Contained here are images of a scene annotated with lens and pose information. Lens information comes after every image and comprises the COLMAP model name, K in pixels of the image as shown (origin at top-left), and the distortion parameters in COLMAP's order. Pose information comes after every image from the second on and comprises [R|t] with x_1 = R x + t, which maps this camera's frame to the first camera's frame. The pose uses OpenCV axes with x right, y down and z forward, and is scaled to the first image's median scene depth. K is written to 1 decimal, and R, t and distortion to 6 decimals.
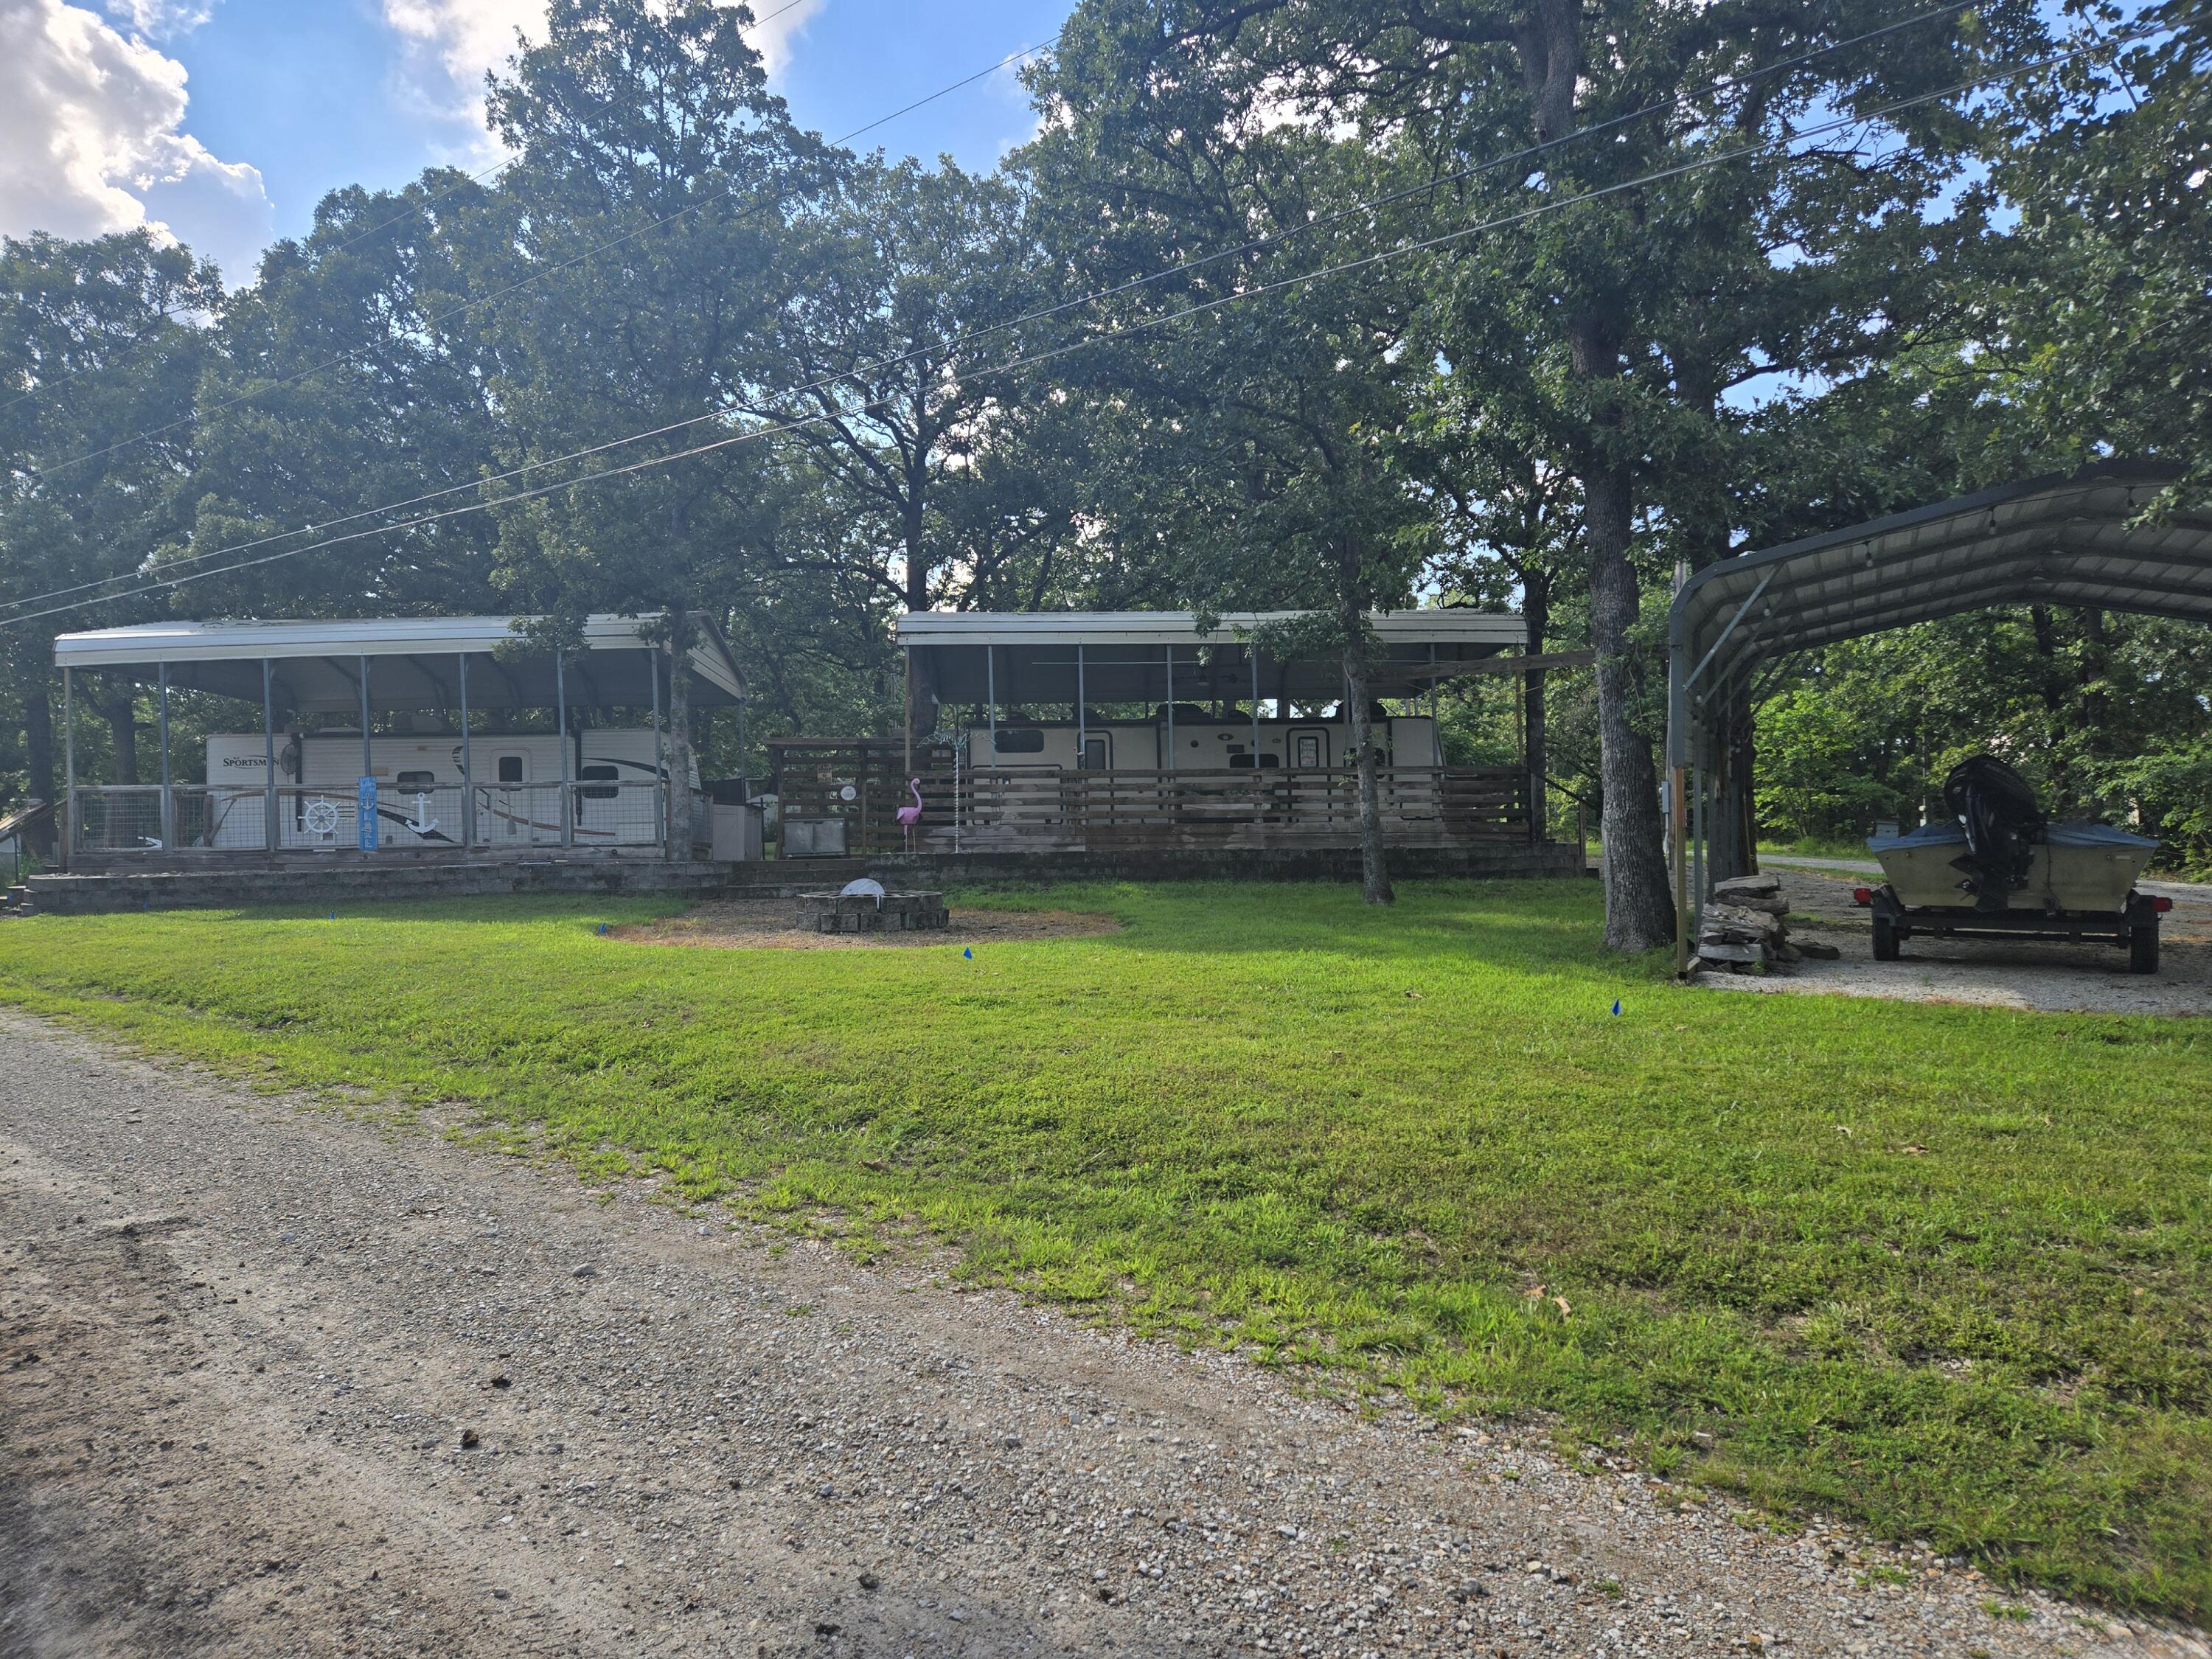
lens RADIAL K [[1463.1, 0, 1100.4], [0, 1463.1, 835.9], [0, 0, 1]] dist [0.106344, -0.095252]
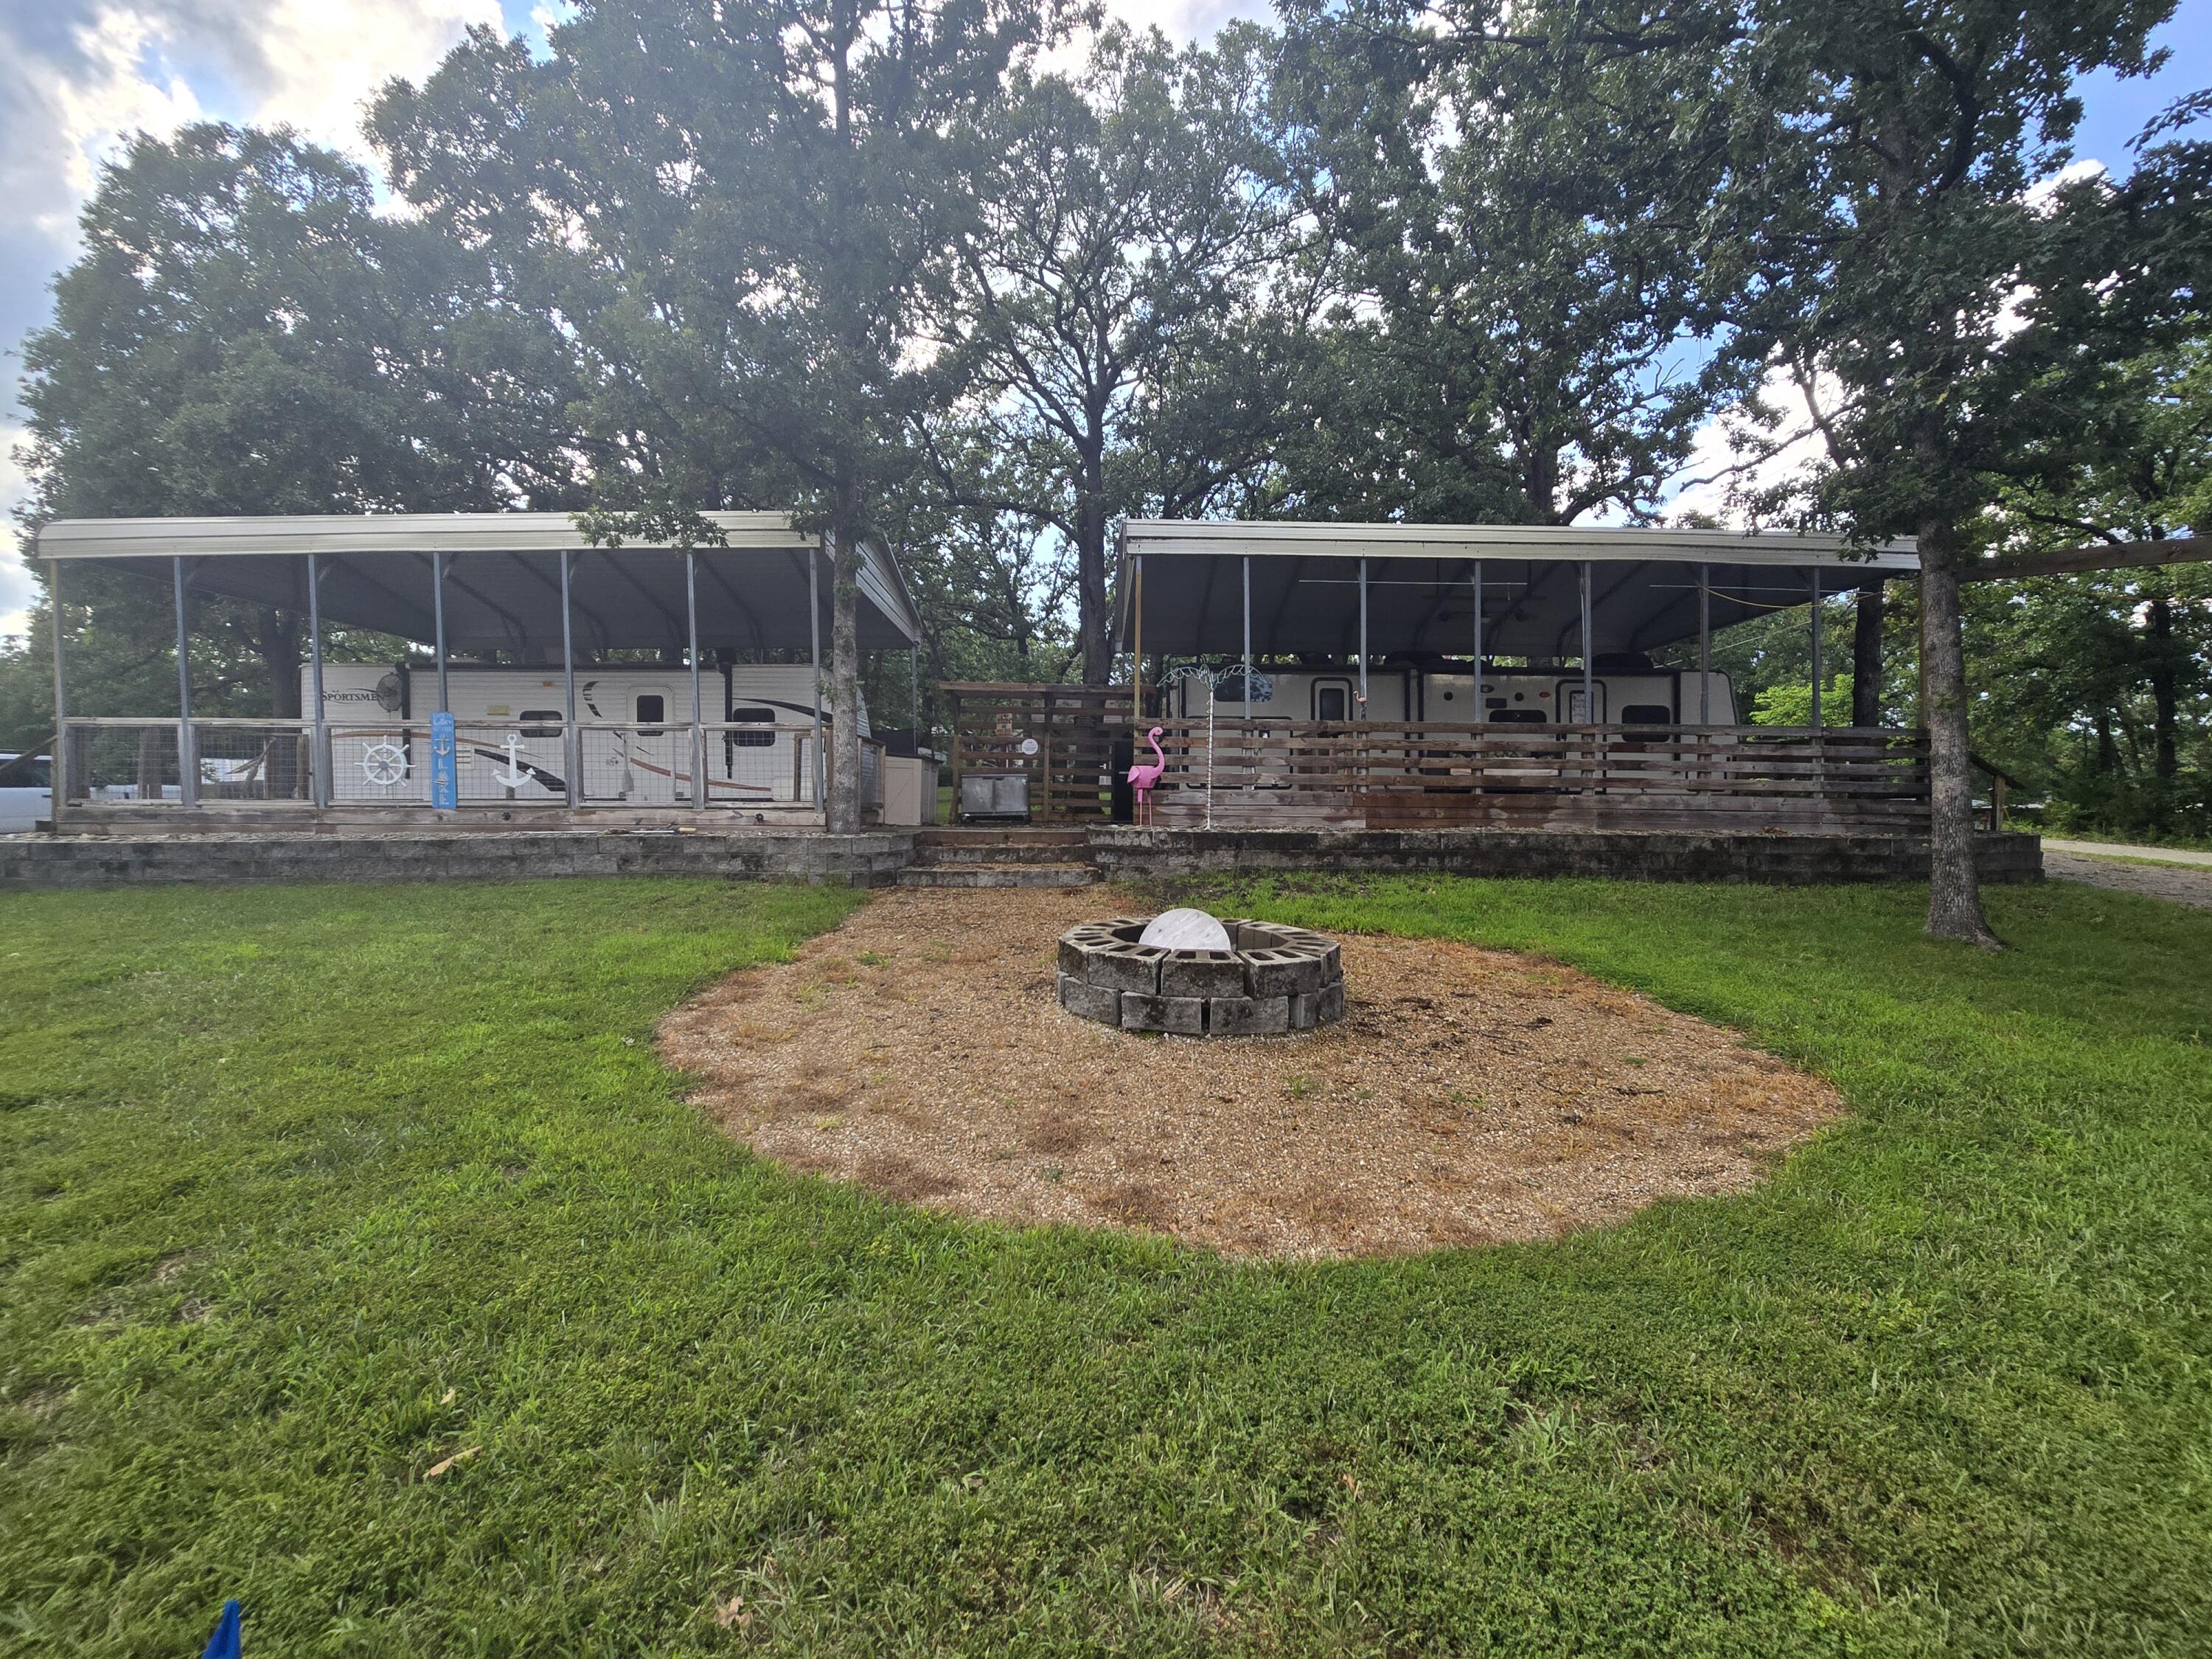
lens RADIAL K [[970.5, 0, 1119.0], [0, 970.5, 826.1], [0, 0, 1]] dist [0.000174, 0.000720]
pose [[0.999702, 0.021406, -0.011731, -0.126026], [-0.020821, 0.998637, 0.047862, -0.011354], [0.012739, -0.047604, 0.998785, 0.461054]]
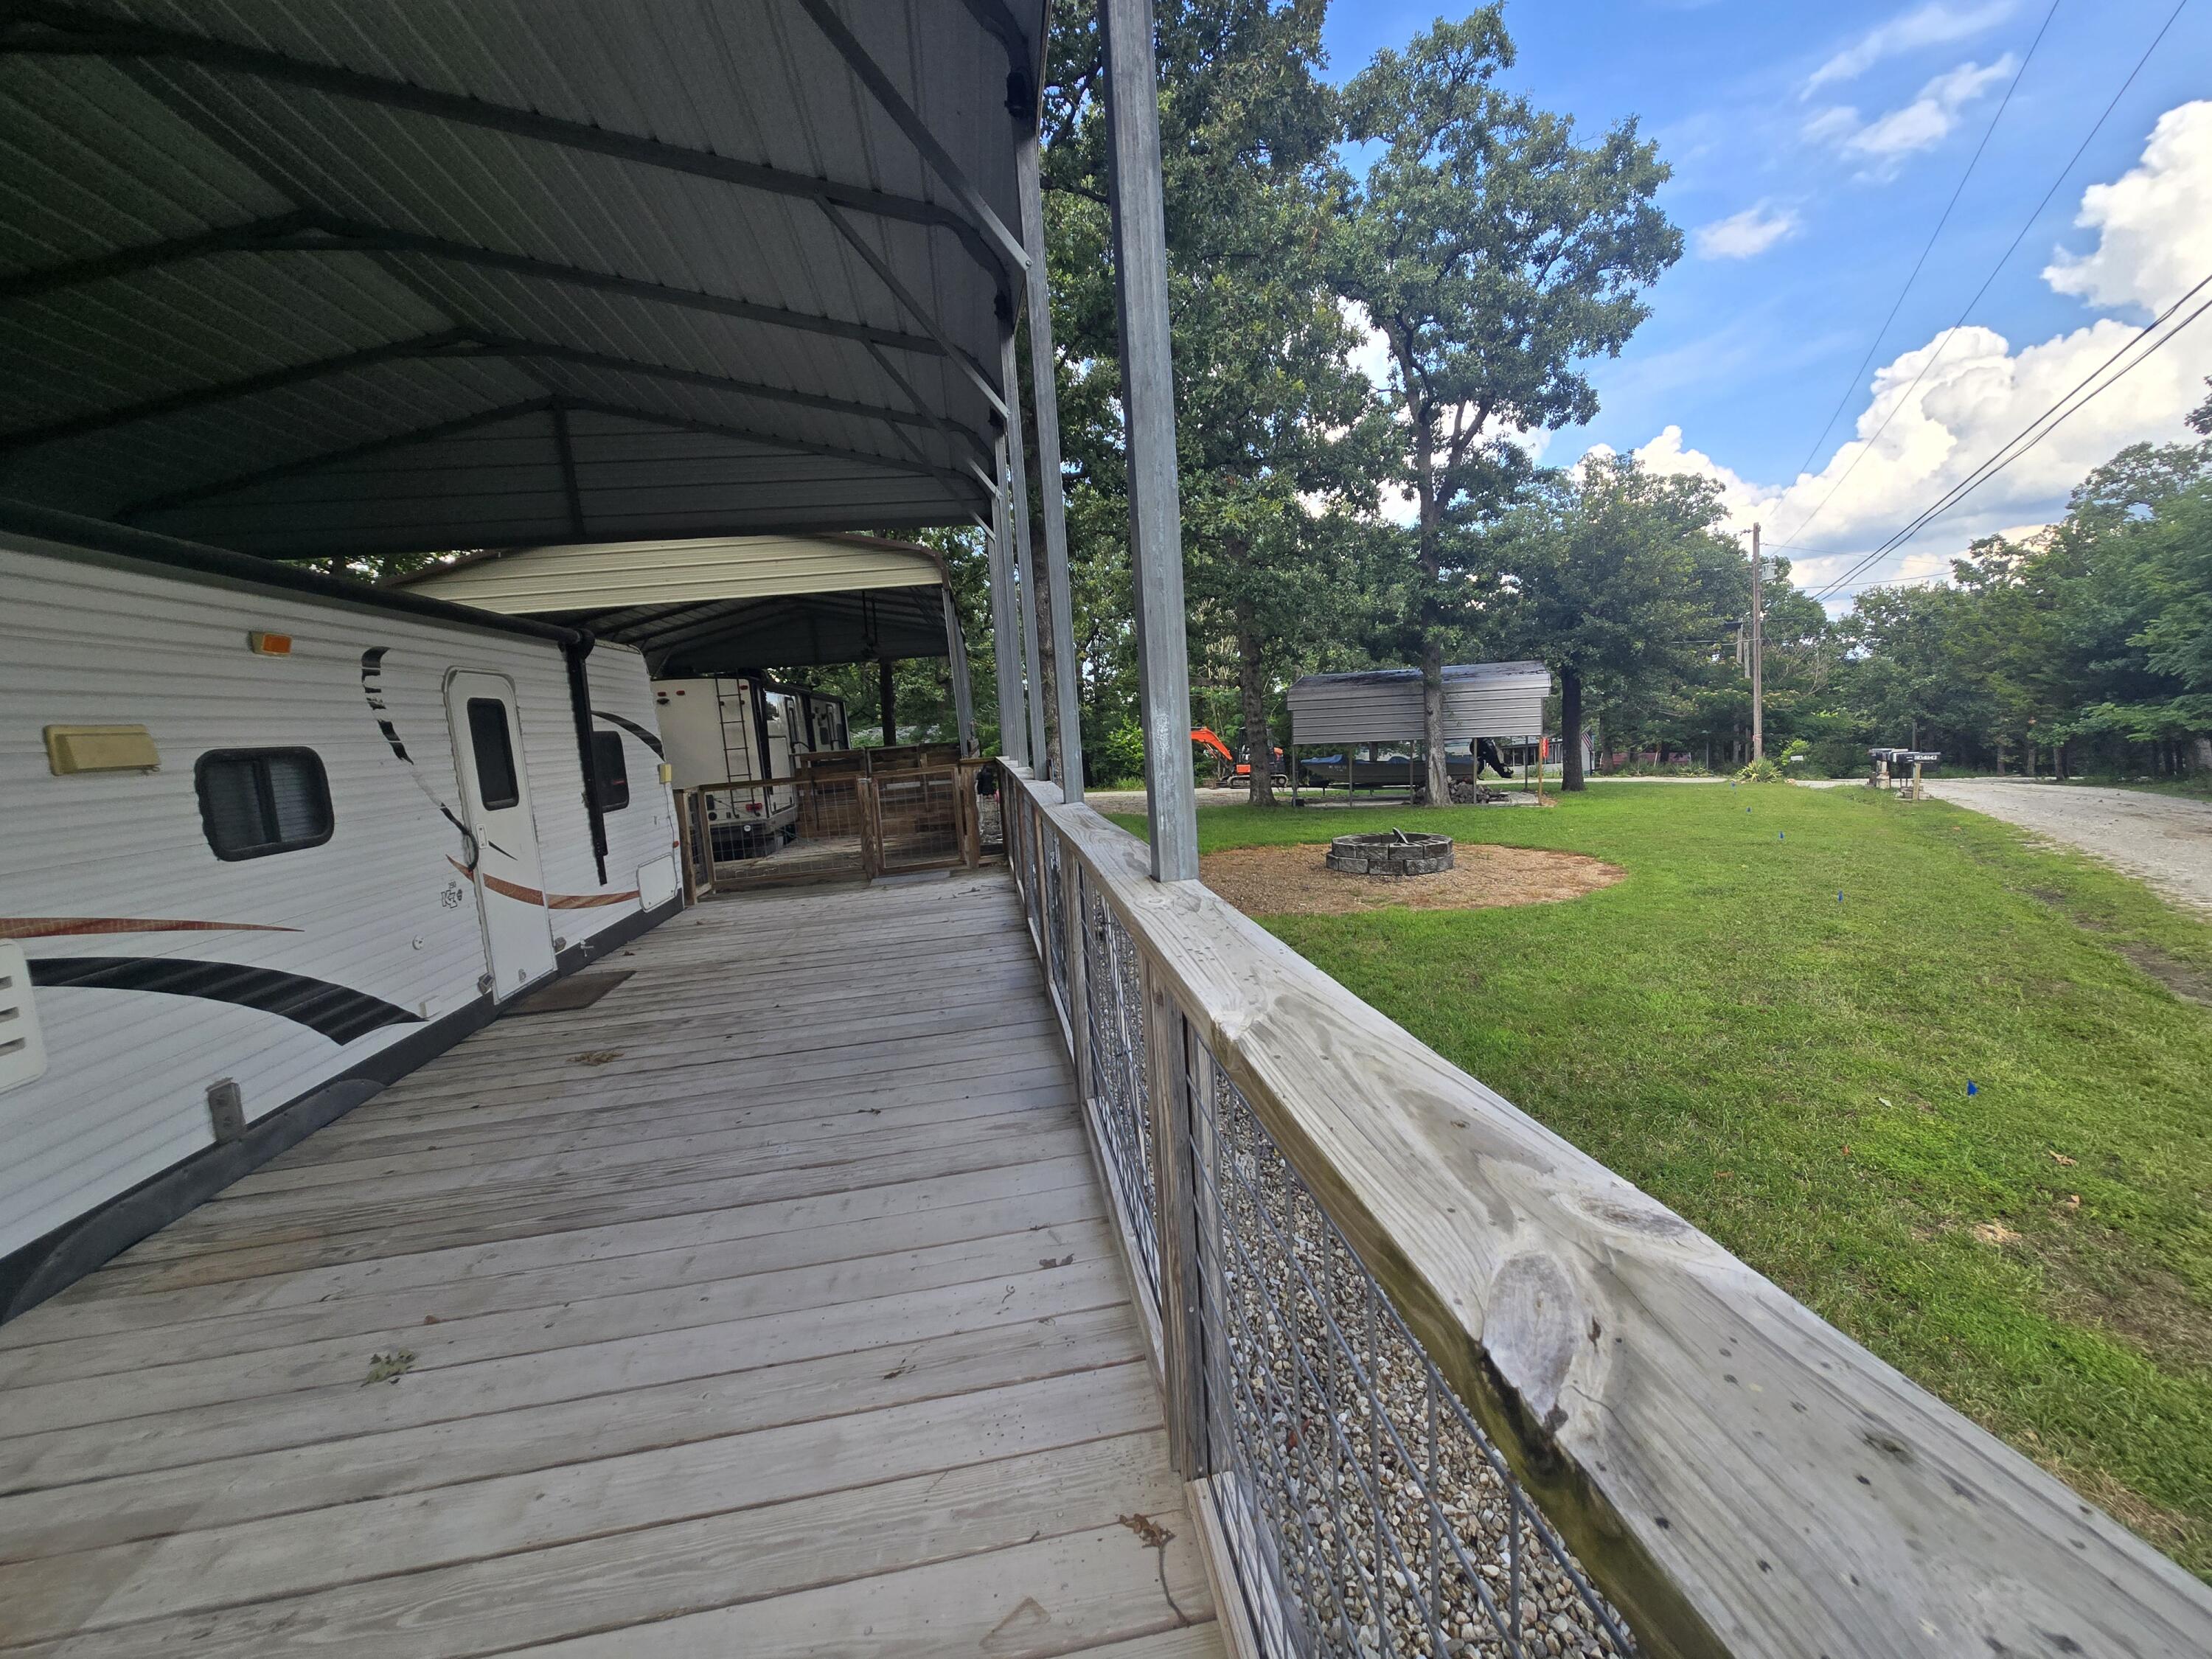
lens RADIAL K [[901.4, 0, 1120.6], [0, 901.4, 818.0], [0, 0, 1]] dist [0.000133, 0.000365]
pose [[-0.105364, -0.082389, 0.991015, -0.615076], [0.050559, 0.994829, 0.088081, -0.039314], [-0.993148, 0.059385, -0.100653, 0.912971]]
